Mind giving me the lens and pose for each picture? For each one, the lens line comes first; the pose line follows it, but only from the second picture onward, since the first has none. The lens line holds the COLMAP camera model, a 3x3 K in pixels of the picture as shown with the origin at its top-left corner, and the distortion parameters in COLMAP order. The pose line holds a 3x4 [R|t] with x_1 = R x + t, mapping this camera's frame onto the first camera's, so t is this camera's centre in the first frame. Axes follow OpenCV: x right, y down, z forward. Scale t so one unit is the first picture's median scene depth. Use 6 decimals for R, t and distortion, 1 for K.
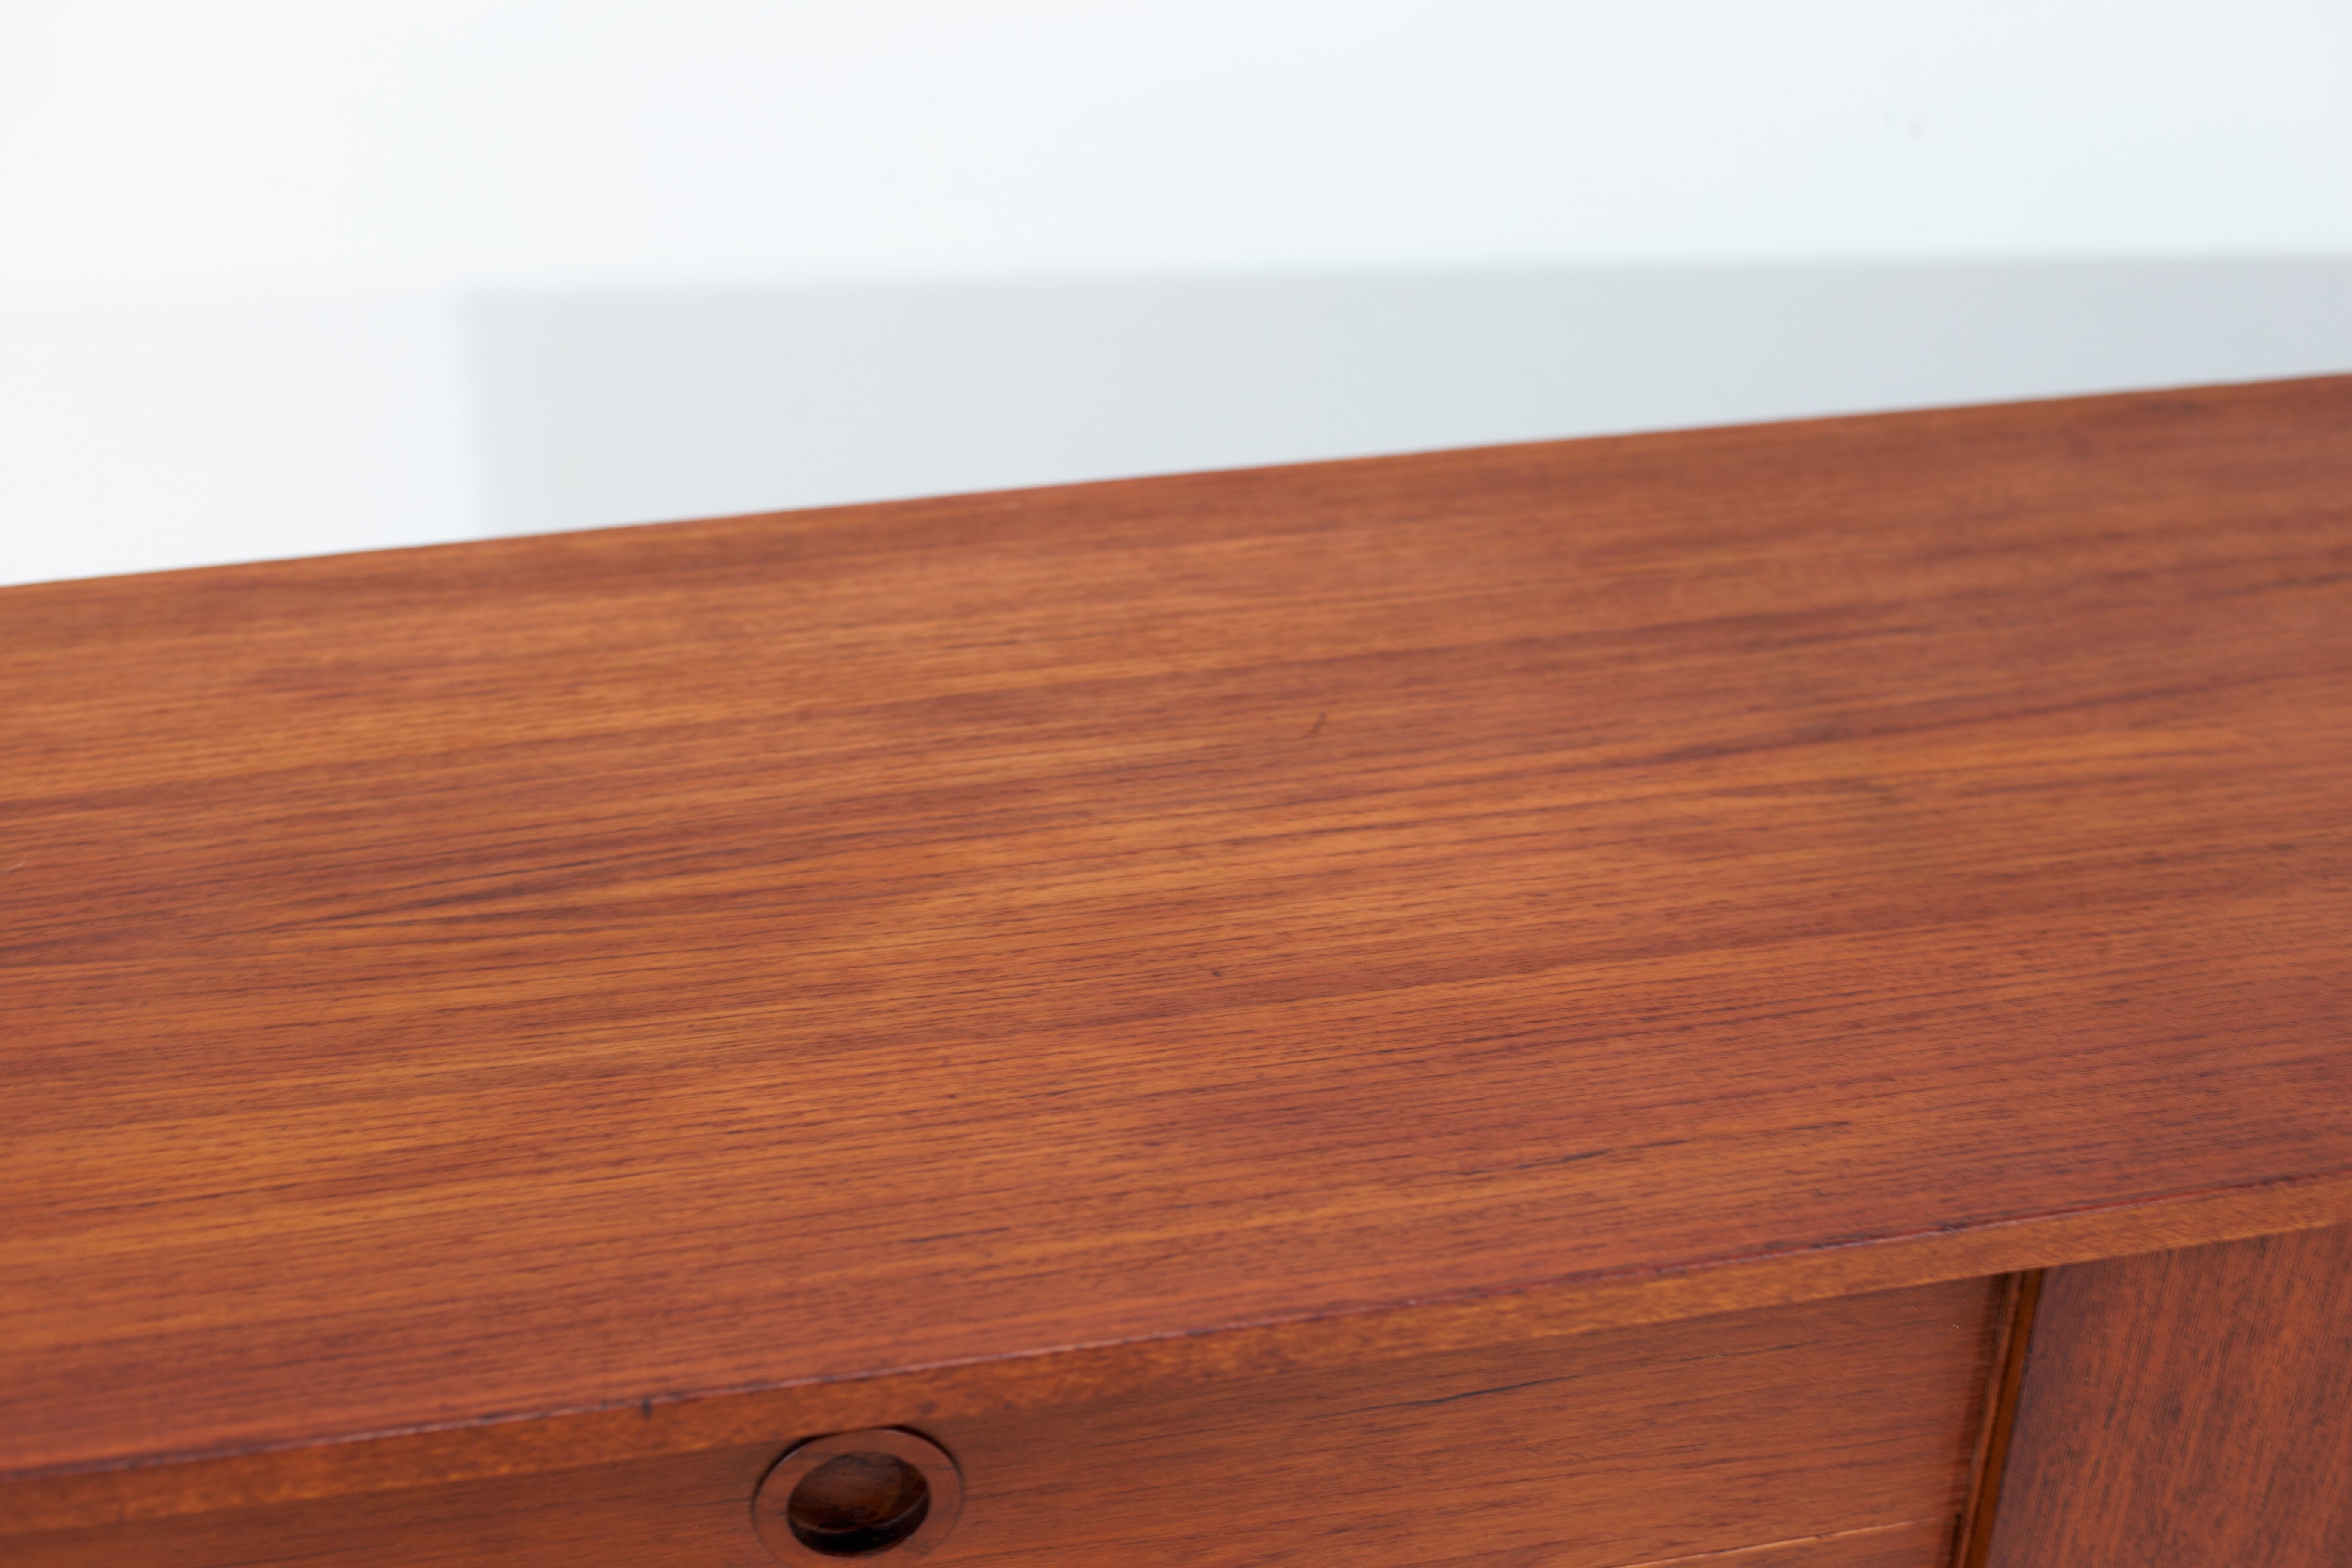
lens RADIAL K [[3540.5, 0, 1176.0], [0, 3540.5, 784.0], [0, 0, 1]] dist [-0.116012, -0.078607]
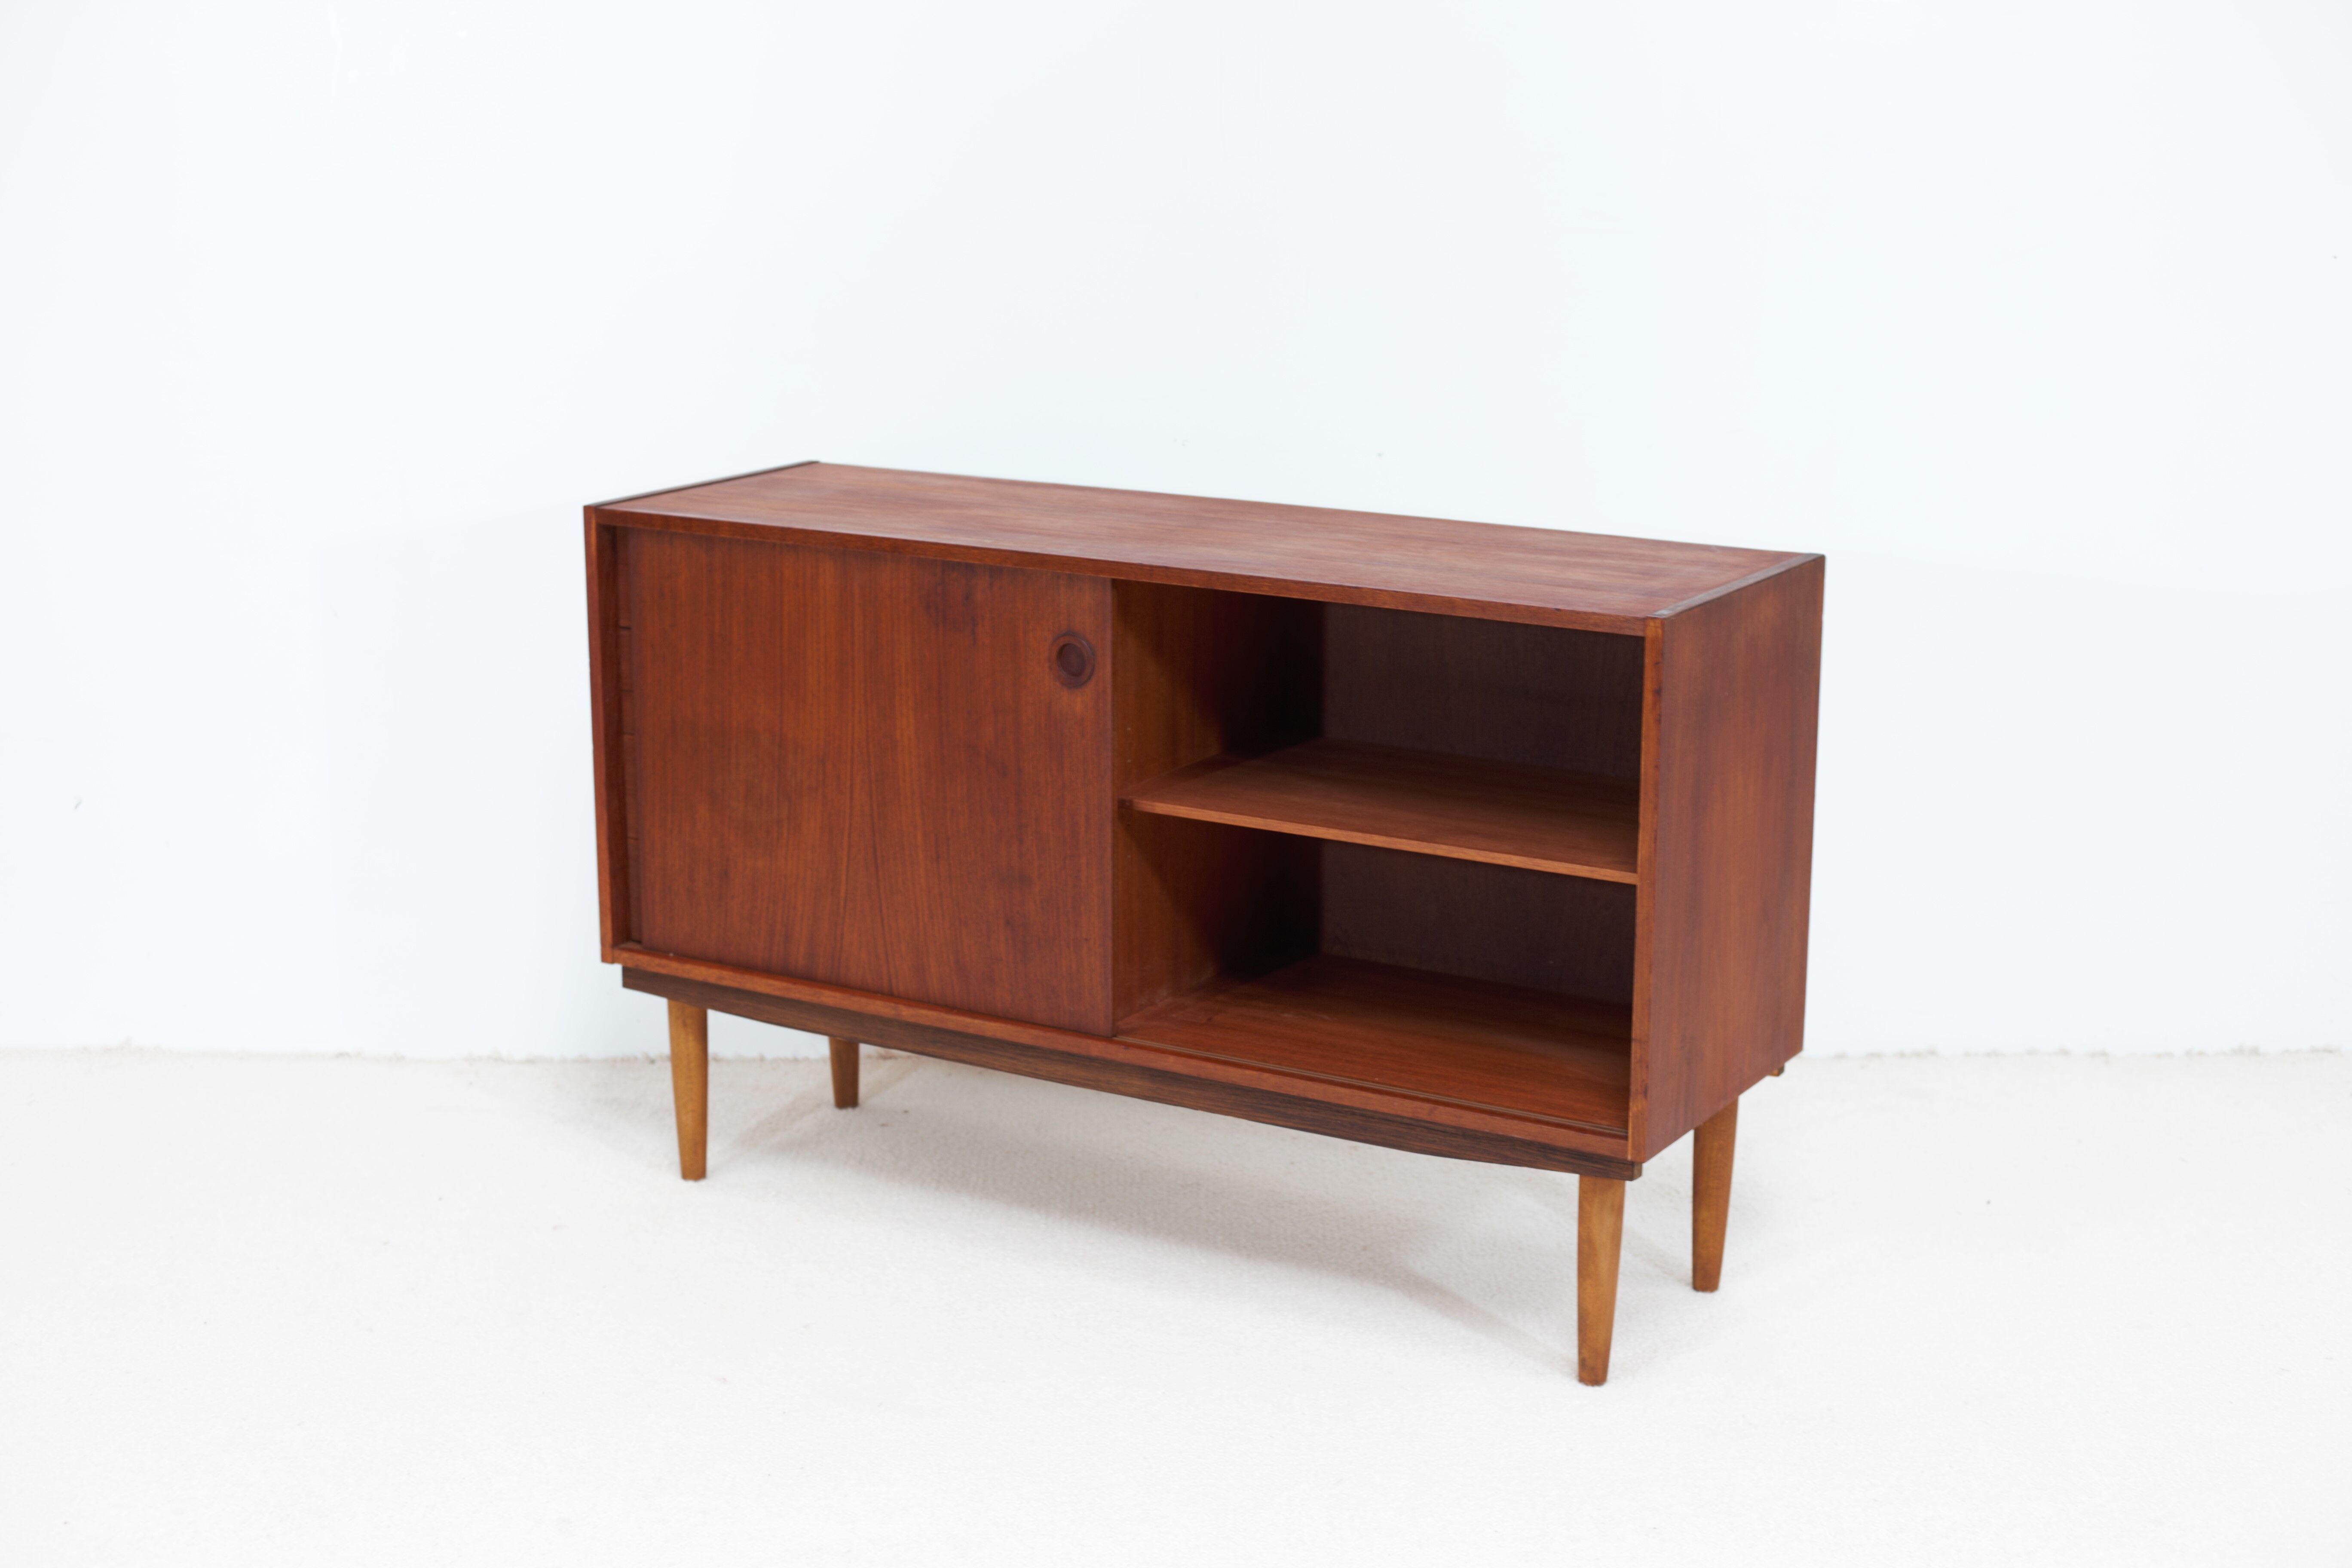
lens RADIAL K [[3453.6, 0, 1176.8], [0, 3453.6, 646.0], [0, 0, 1]] dist [-0.160477, -0.014460]
pose [[0.737281, 0.129836, -0.662993, 3.351465], [-0.379122, 0.891783, -0.246962, 0.985090], [0.559181, 0.433435, 0.706718, -1.442079]]
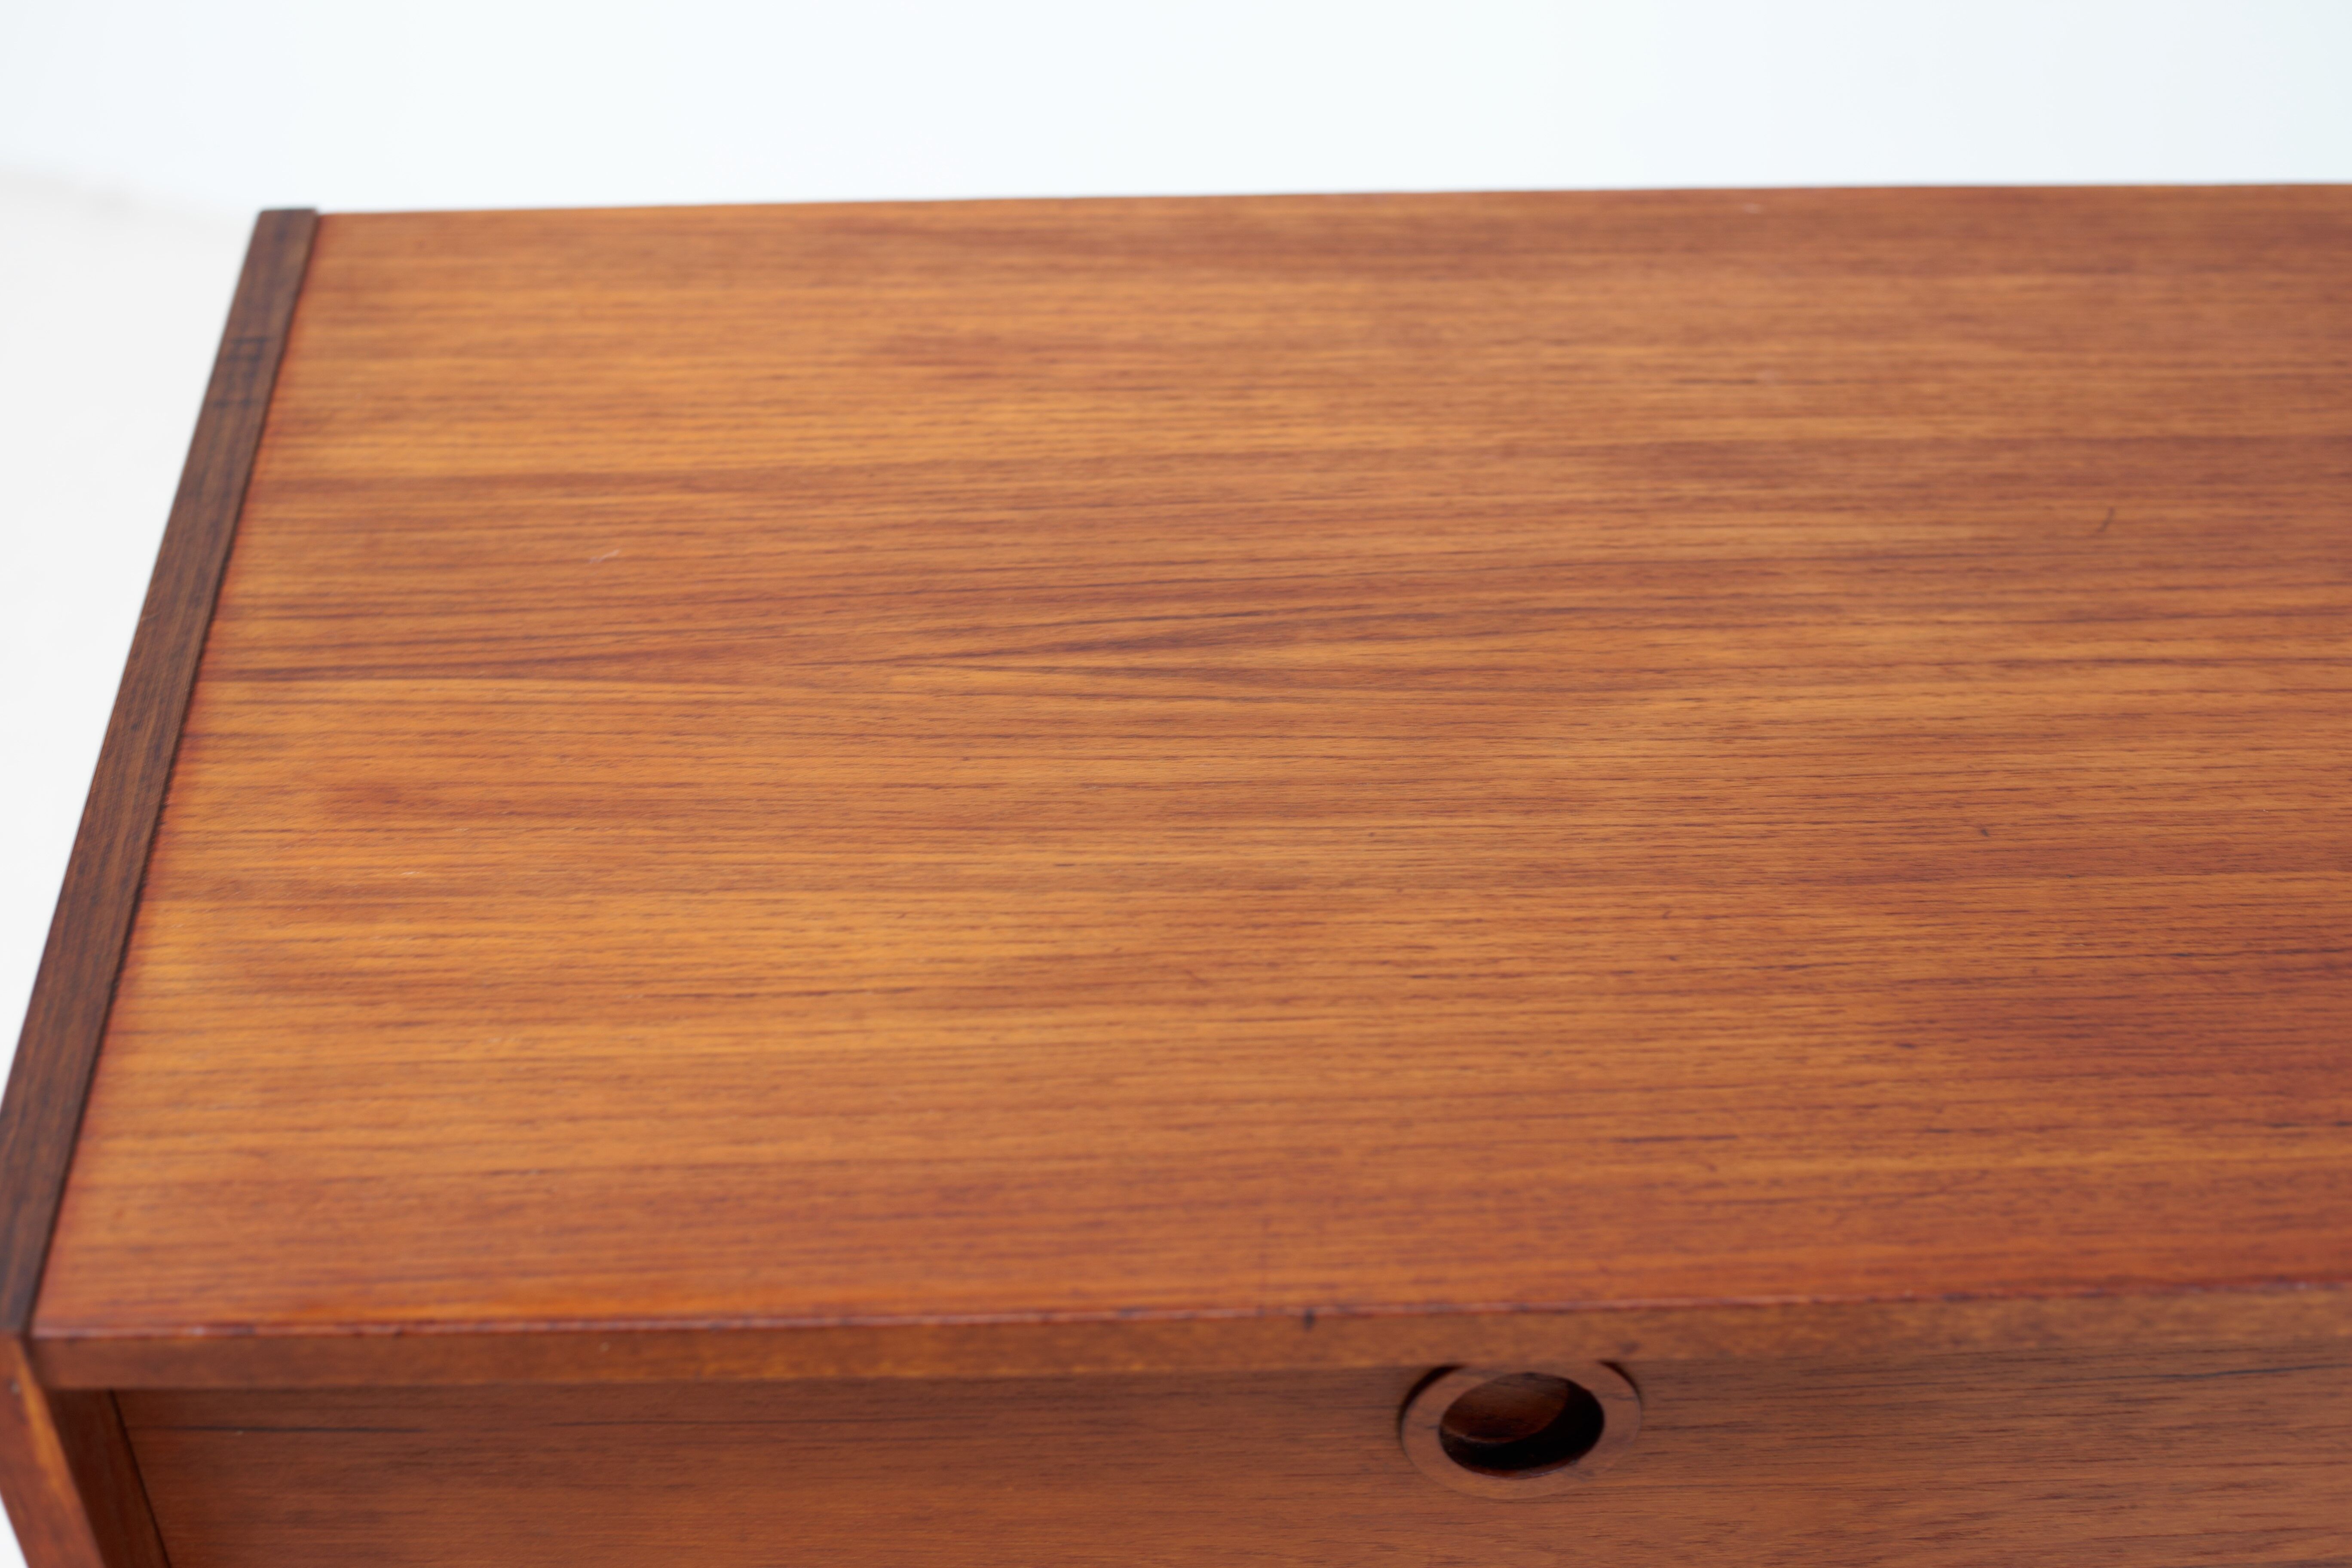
lens RADIAL K [[3540.5, 0, 1176.0], [0, 3540.5, 784.0], [0, 0, 1]] dist [-0.116012, -0.078607]
pose [[0.986551, 0.106225, -0.124227, -0.077256], [-0.087566, 0.985243, 0.147066, -0.065936], [0.138016, -0.134210, 0.981295, 0.143141]]
